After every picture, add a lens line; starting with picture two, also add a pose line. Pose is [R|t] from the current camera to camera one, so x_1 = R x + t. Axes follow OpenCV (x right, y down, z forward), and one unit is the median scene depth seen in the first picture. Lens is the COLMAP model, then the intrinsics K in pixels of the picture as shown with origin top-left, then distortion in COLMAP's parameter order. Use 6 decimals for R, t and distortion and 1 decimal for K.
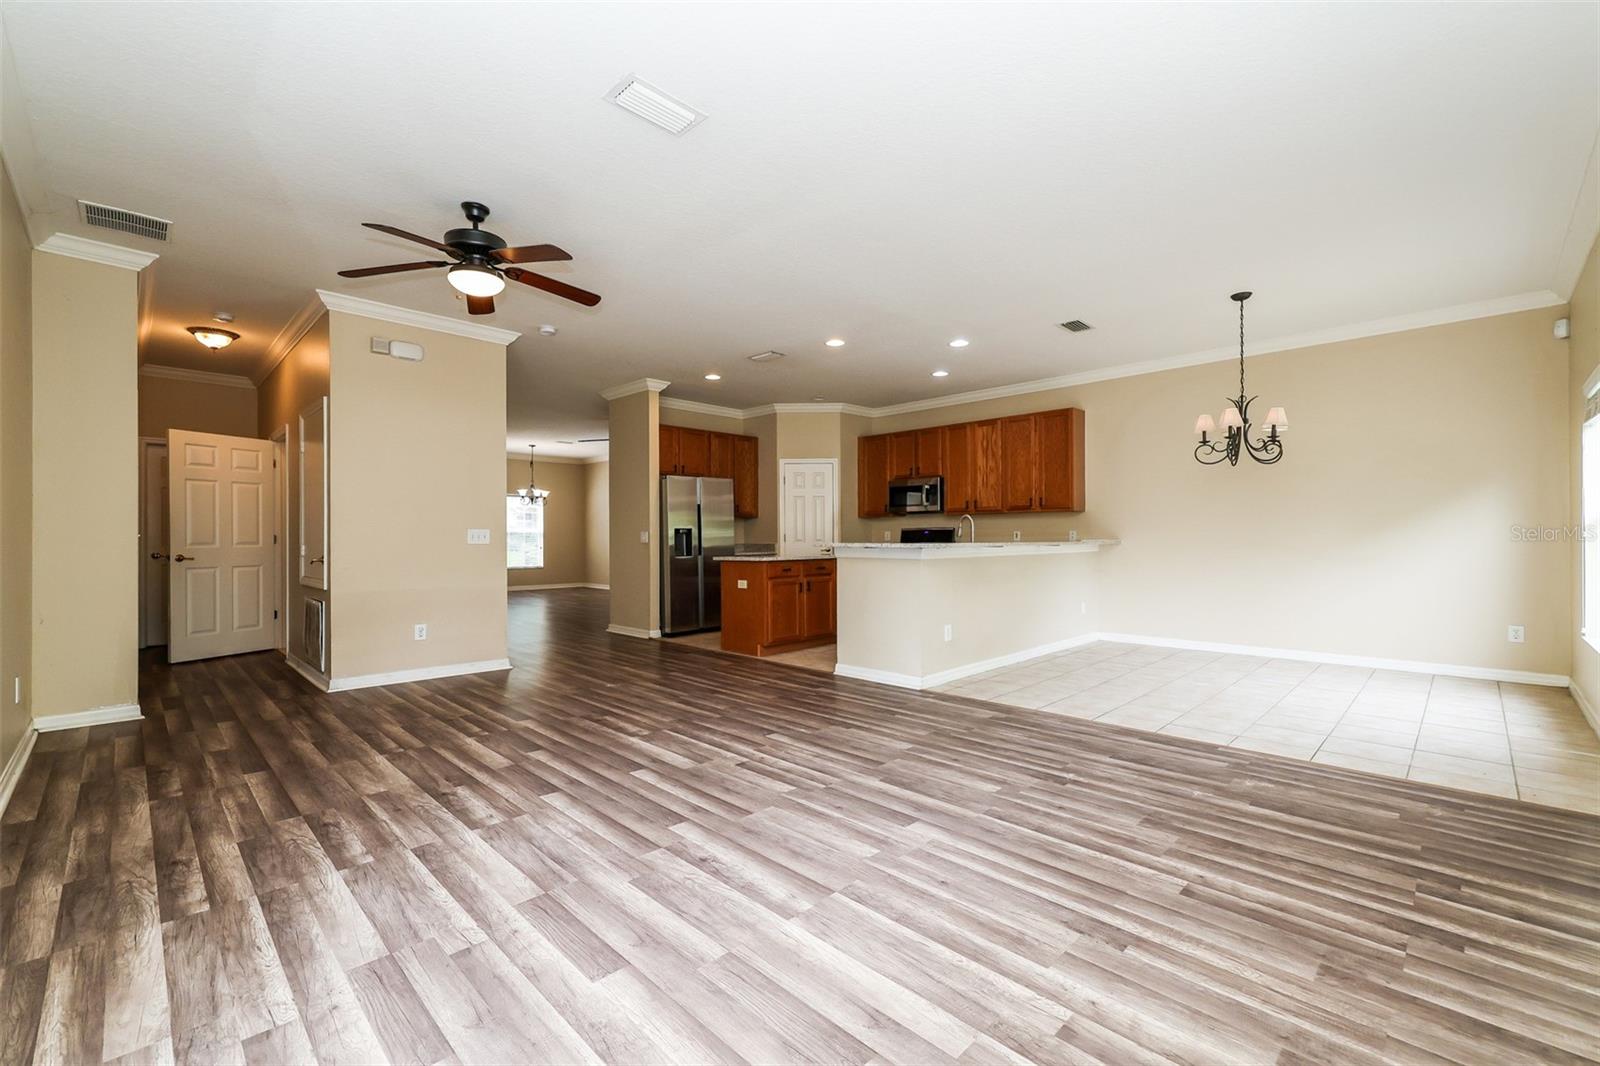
lens RADIAL K [[697.7, 0, 735.7], [0, 697.7, 534.7], [0, 0, 1]] dist [0.000472, 0.000270]
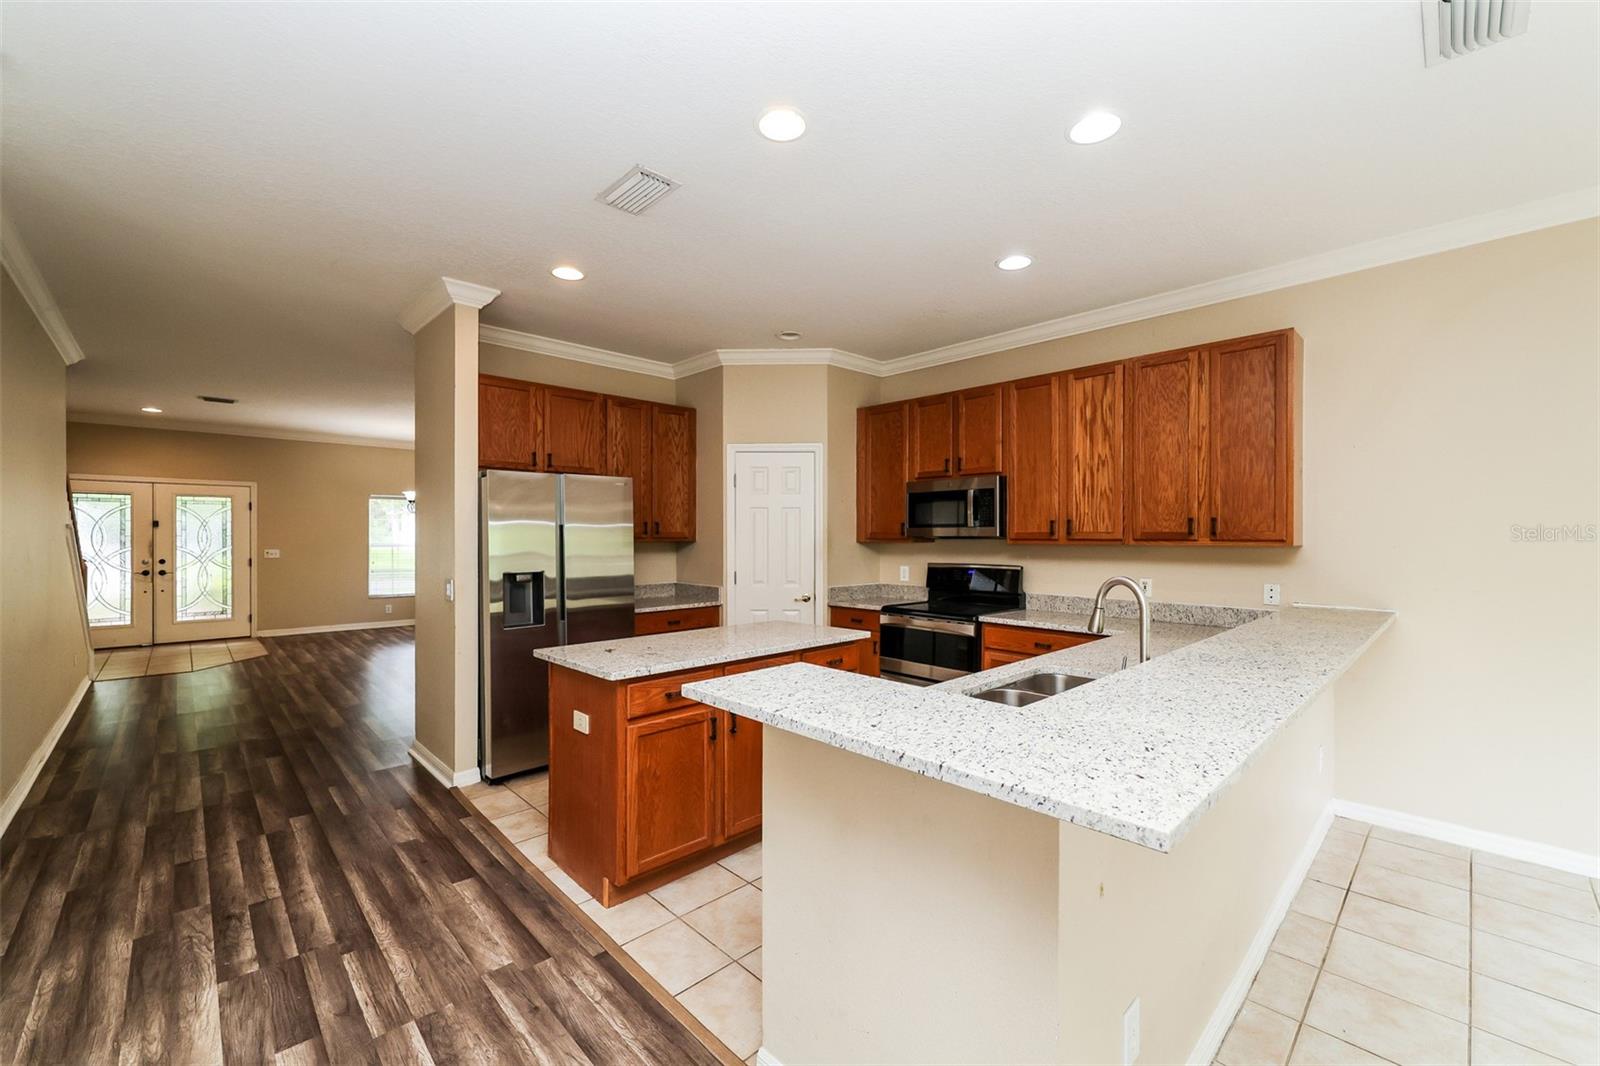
lens RADIAL K [[647.3, 0, 804.6], [0, 647.3, 537.7], [0, 0, 1]] dist [0.002235, 0.000241]
pose [[0.998509, -0.001167, 0.054566, 0.111143], [0.000522, 0.999930, 0.011820, -0.039443], [-0.054576, -0.011774, 0.998440, 0.496406]]
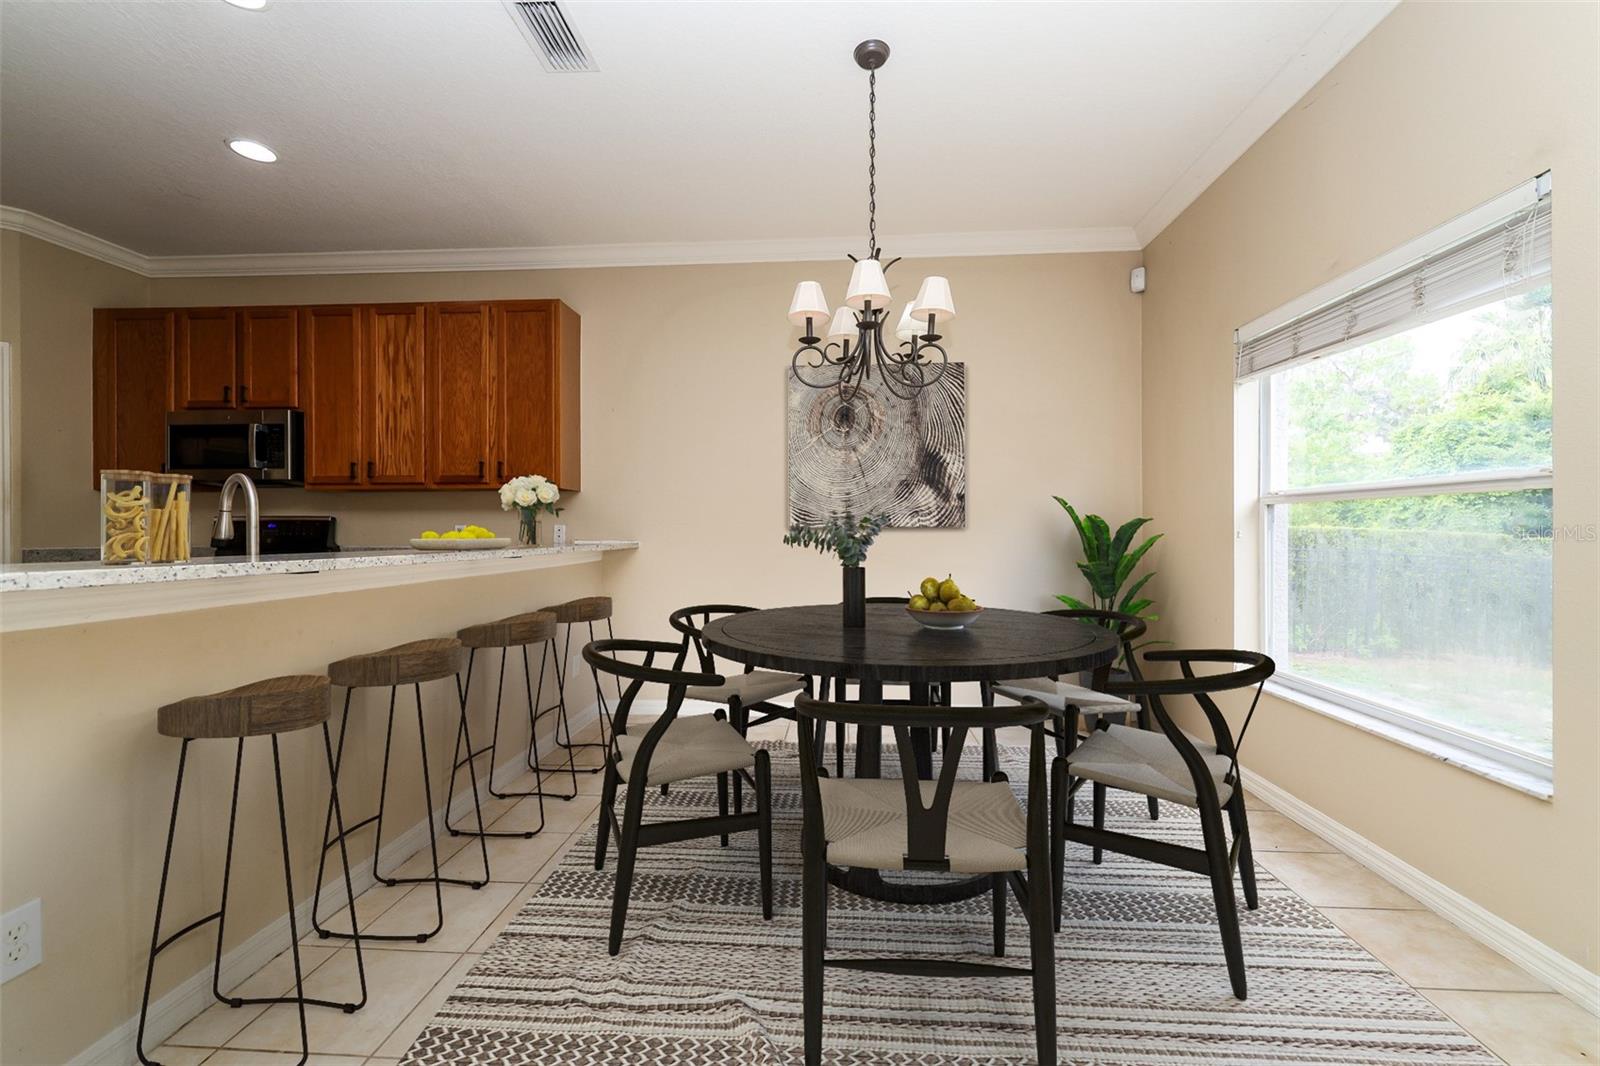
lens RADIAL K [[647.3, 0, 804.6], [0, 647.3, 537.7], [0, 0, 1]] dist [0.002235, 0.000241]
pose [[0.702284, -0.001117, 0.711896, 0.220903], [-0.005084, 0.999965, 0.006584, 0.000220], [-0.711879, -0.008243, 0.702254, 0.432840]]
